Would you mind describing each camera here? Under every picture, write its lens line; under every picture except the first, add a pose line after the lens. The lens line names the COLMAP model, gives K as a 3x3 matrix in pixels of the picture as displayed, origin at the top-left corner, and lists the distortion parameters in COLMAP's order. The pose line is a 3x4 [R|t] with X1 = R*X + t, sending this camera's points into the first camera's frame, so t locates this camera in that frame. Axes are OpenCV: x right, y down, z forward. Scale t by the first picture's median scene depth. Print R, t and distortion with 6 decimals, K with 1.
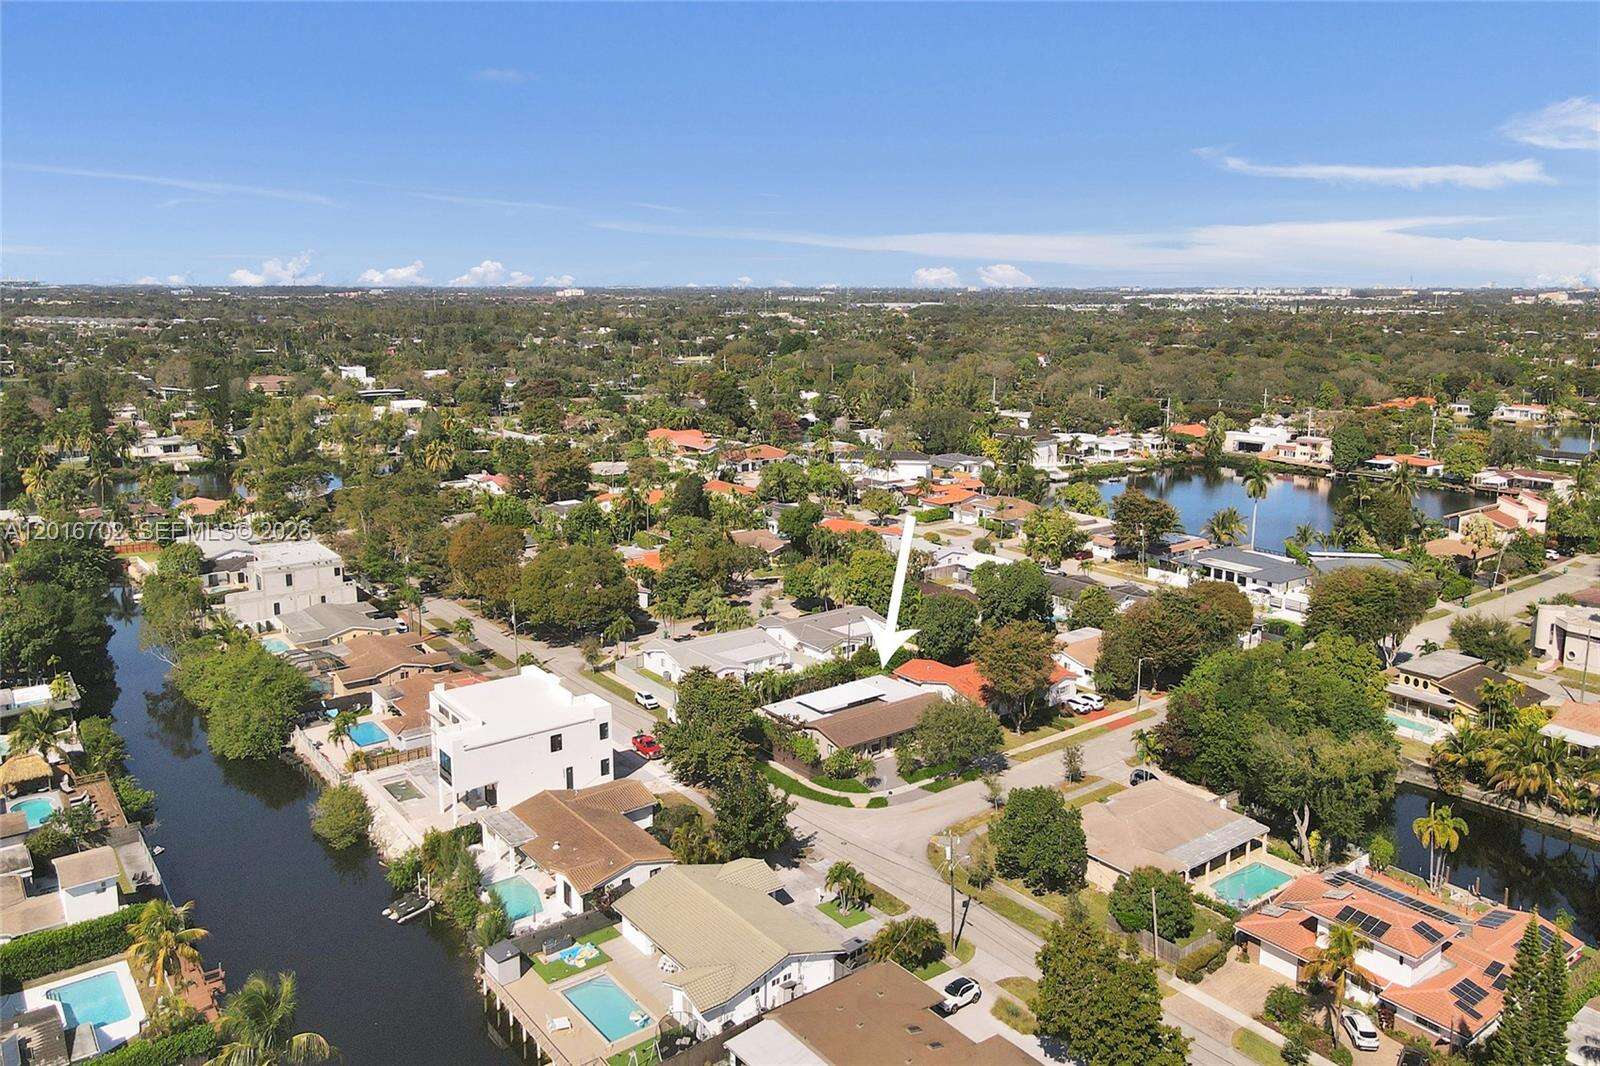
lens RADIAL K [[1134.4, 0, 798.1], [0, 1134.4, 491.9], [0, 0, 1]] dist [0.008816, 0.007560]
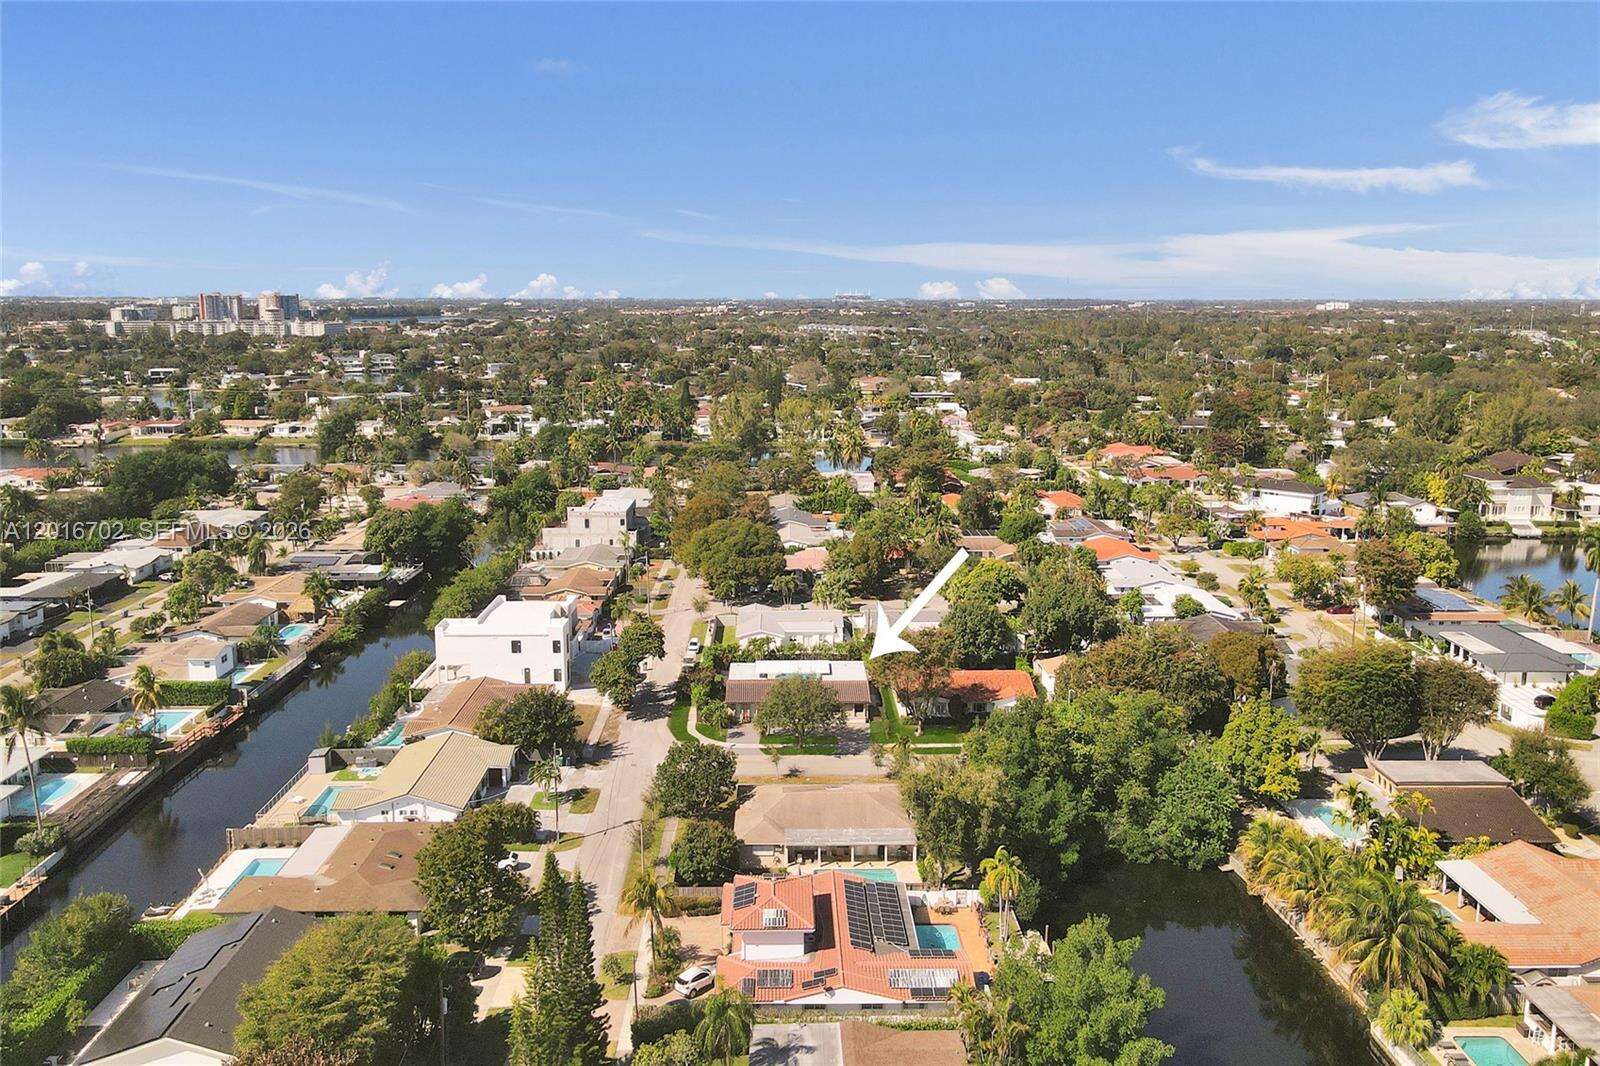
lens RADIAL K [[1129.1, 0, 808.8], [0, 1129.1, 483.3], [0, 0, 1]] dist [-0.004547, 0.000569]
pose [[0.819508, 0.092837, -0.565499, 0.585445], [-0.102394, 0.994632, 0.014900, -0.017347], [0.563846, 0.045693, 0.824615, 0.070749]]
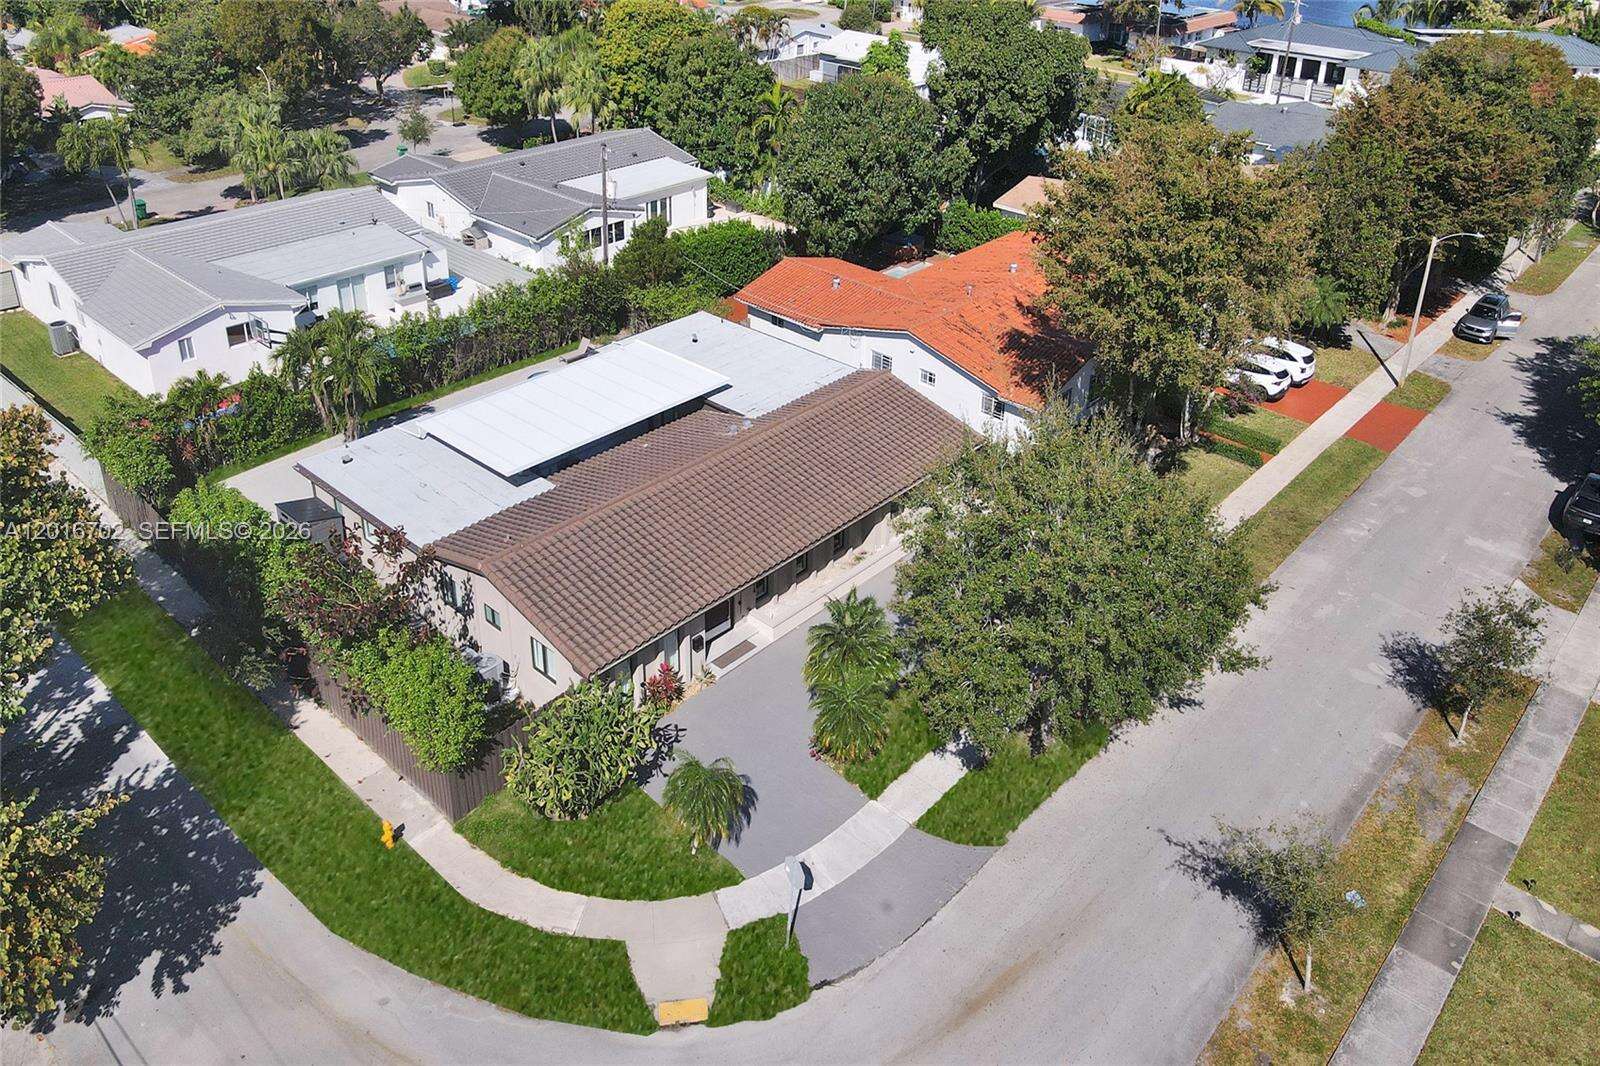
lens RADIAL K [[1129.1, 0, 808.8], [0, 1129.1, 483.3], [0, 0, 1]] dist [-0.004547, 0.000569]
pose [[0.979240, -0.077759, 0.187198, 0.034290], [0.005104, 0.932663, 0.360713, 0.082402], [-0.202641, -0.352269, 0.913698, 0.627764]]
